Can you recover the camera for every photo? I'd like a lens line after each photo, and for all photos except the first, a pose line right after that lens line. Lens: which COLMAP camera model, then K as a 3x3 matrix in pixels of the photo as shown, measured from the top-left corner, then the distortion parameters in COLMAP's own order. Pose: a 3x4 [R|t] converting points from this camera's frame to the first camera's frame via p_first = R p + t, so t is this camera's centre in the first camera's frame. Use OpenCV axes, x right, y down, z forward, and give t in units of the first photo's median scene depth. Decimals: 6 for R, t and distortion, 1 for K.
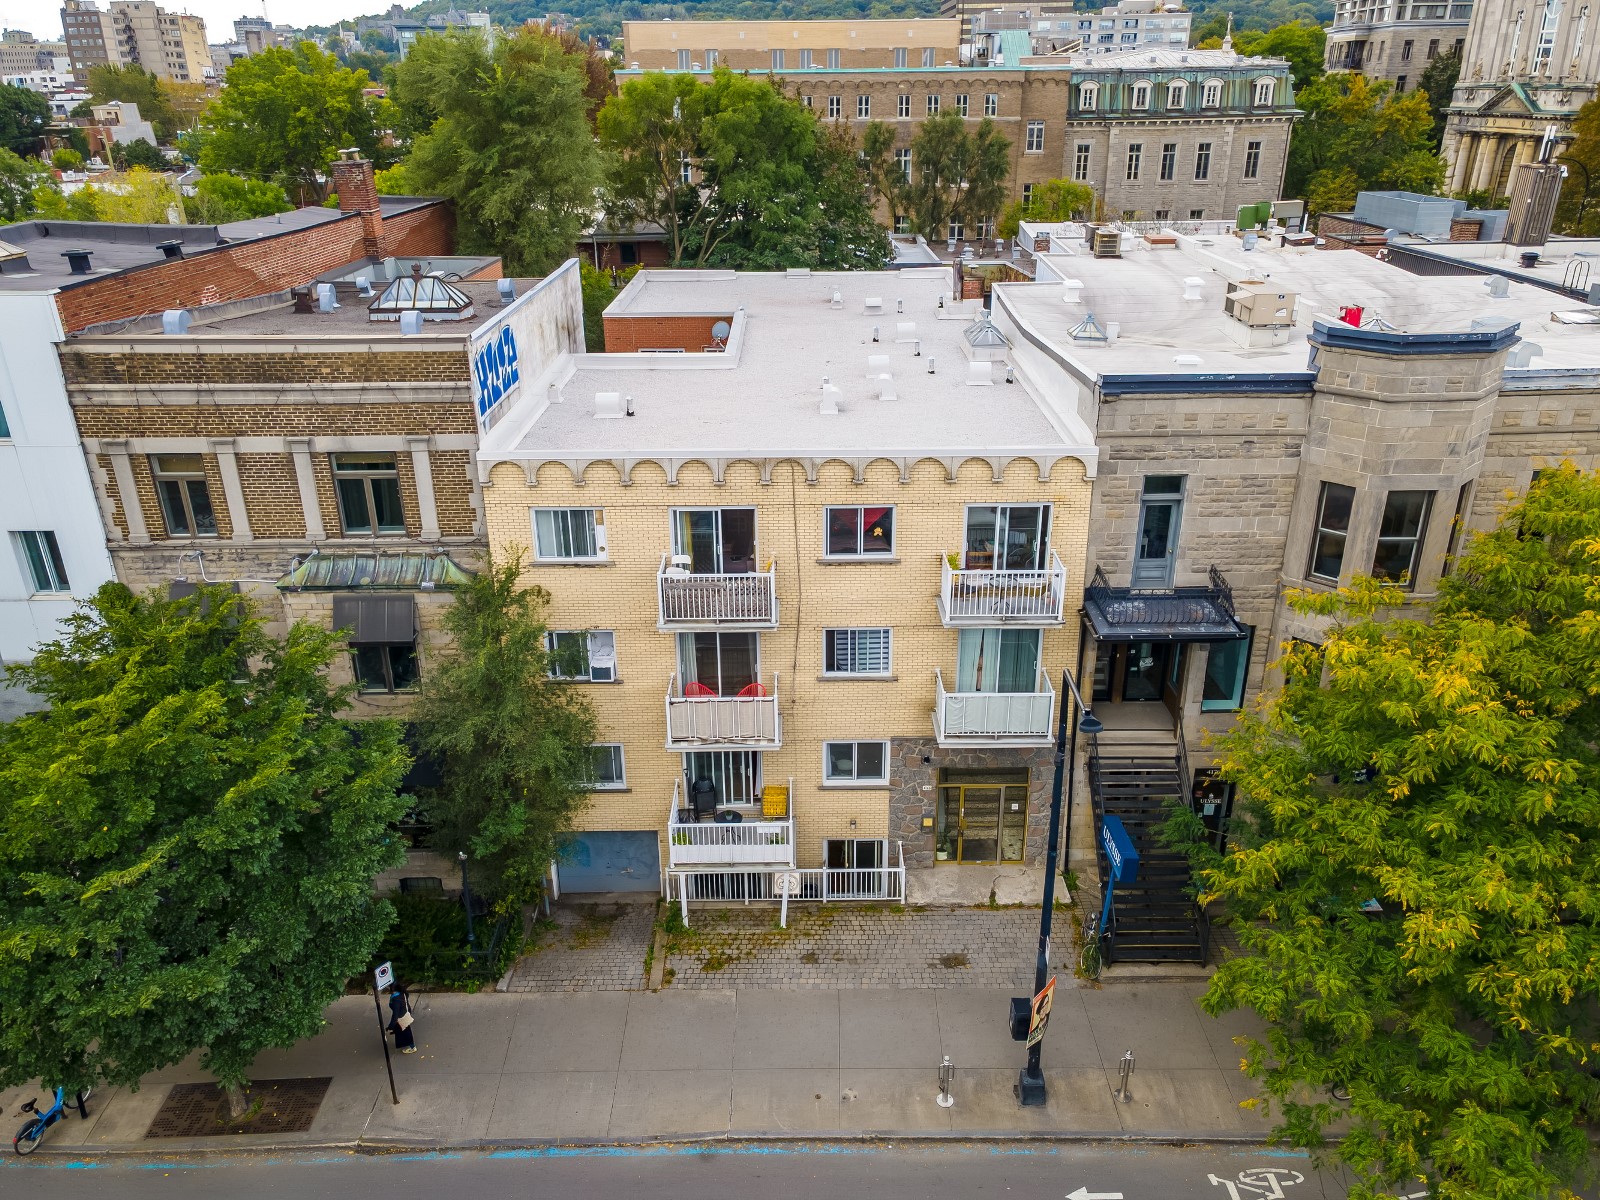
lens RADIAL K [[1178.6, 0, 800.0], [0, 1178.6, 600.0], [0, 0, 1]] dist [0.035339, 0.001448]
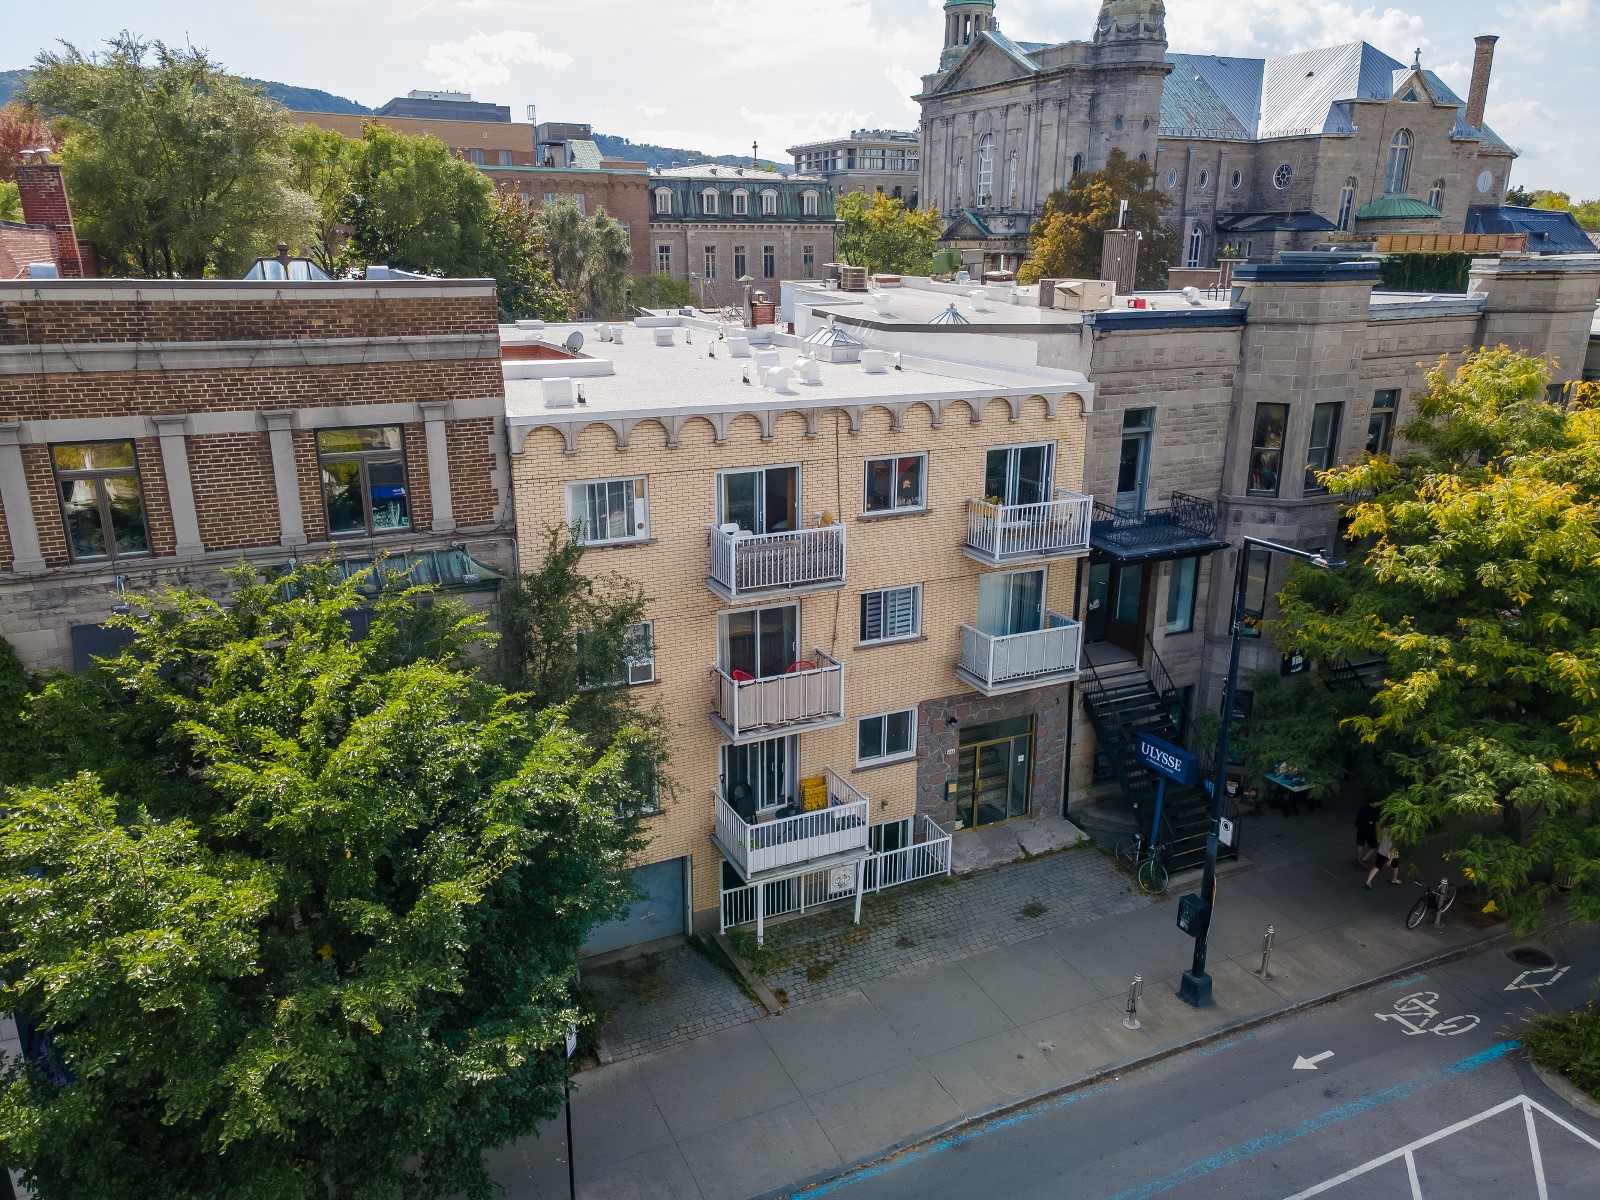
lens RADIAL K [[1170.0, 0, 800.0], [0, 1170.0, 600.0], [0, 0, 1]] dist [0.037125, 0.005444]
pose [[0.902938, -0.115211, 0.414041, -0.431011], [0.161253, 0.983834, -0.077898, 0.099351], [-0.398373, 0.137103, 0.906919, 0.164188]]
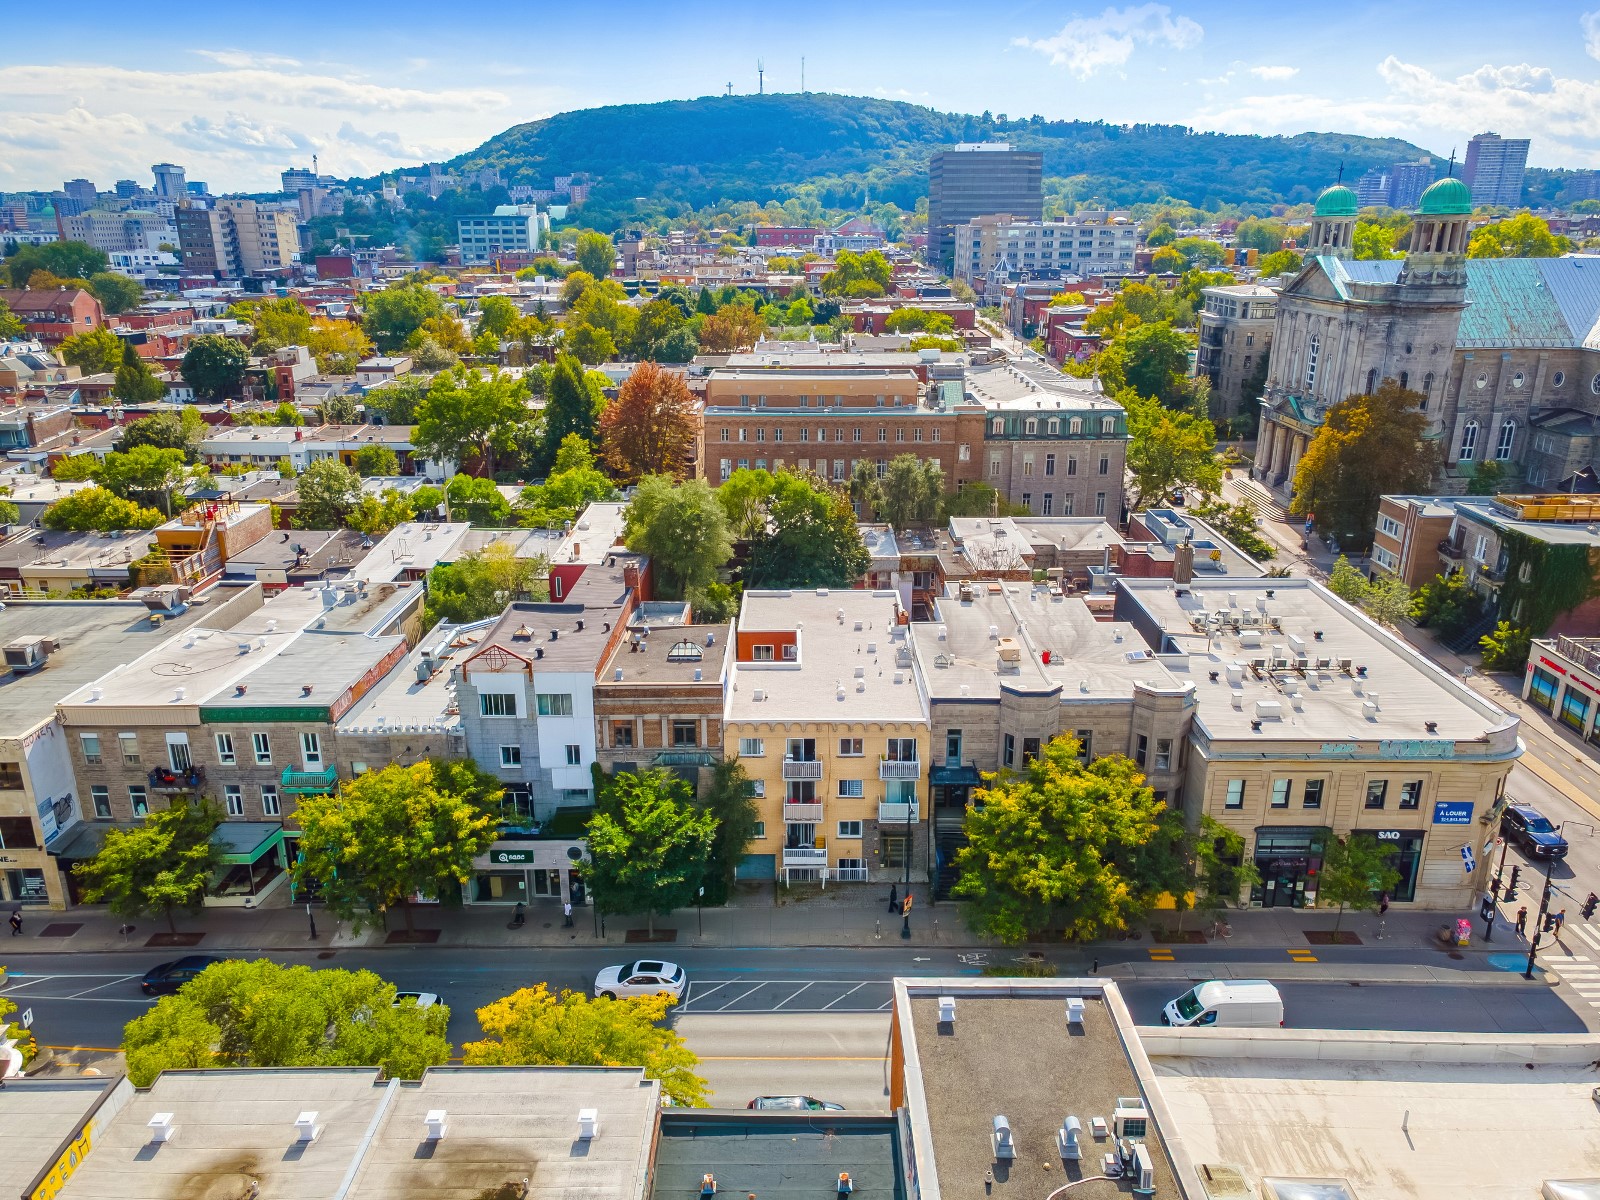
lens RADIAL K [[1170.0, 0, 800.0], [0, 1170.0, 600.0], [0, 0, 1]] dist [0.037125, 0.005444]
pose [[0.999961, 0.008795, 0.001164, -0.082367], [-0.008649, 0.995641, -0.092864, -0.148528], [-0.001976, 0.092851, 0.995678, -1.899278]]
